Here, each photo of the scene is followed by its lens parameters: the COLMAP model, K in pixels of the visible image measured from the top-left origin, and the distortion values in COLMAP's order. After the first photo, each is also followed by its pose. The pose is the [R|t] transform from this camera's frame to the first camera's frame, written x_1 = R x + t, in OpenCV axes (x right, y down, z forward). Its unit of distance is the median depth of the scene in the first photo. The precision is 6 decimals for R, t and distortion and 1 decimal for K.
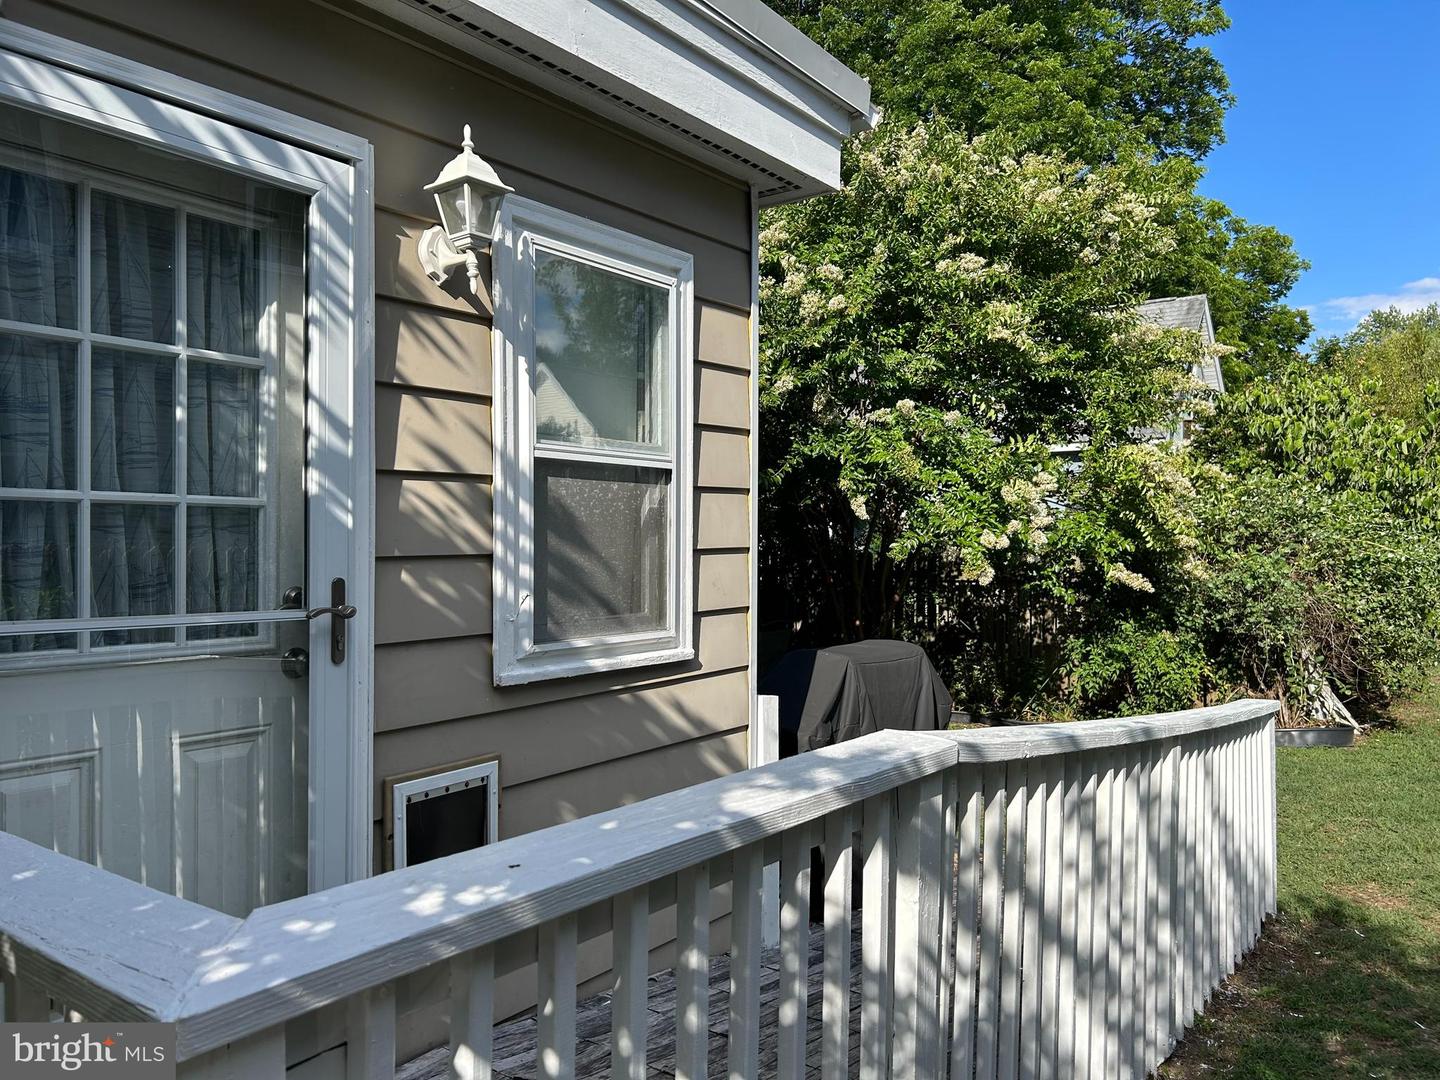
lens RADIAL K [[1089.1, 0, 716.6], [0, 1089.1, 544.4], [0, 0, 1]] dist [0.045162, -0.026078]
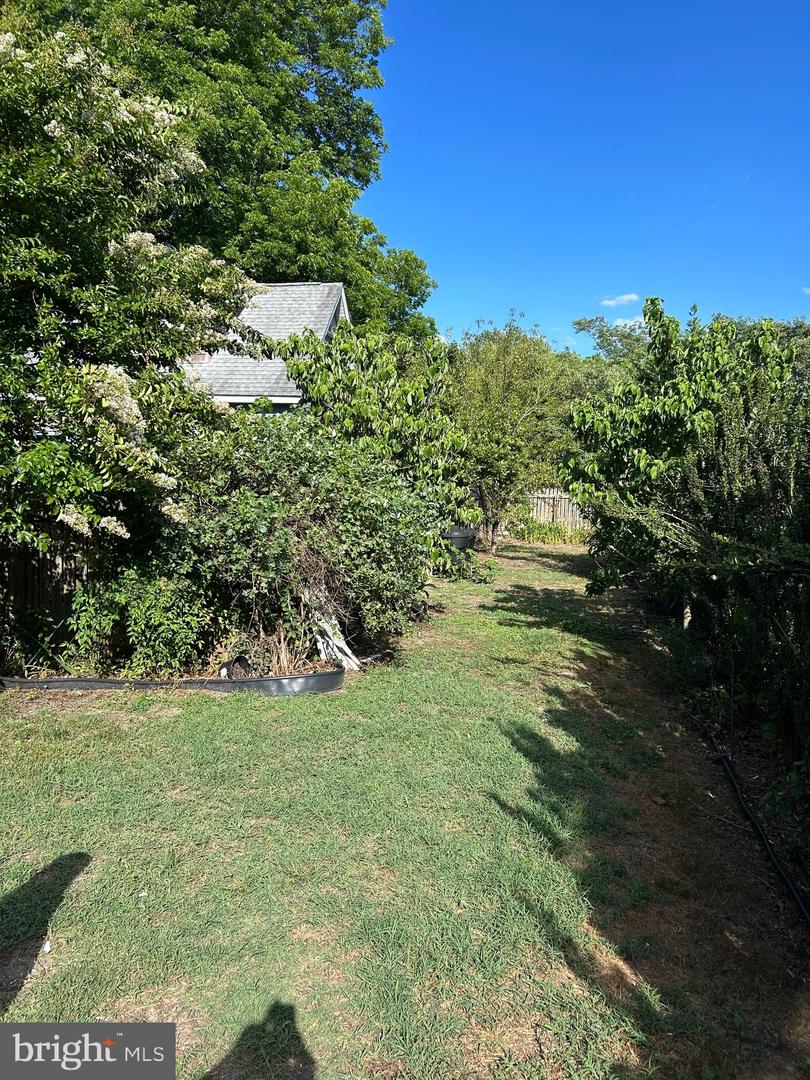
lens RADIAL K [[816.9, 0, 406.8], [0, 816.9, 539.6], [0, 0, 1]] dist [0.045162, -0.026078]
pose [[0.907140, -0.003848, 0.420811, 0.264484], [-0.025306, 0.997650, 0.063675, -0.002162], [-0.420067, -0.068411, 0.904911, 0.254015]]
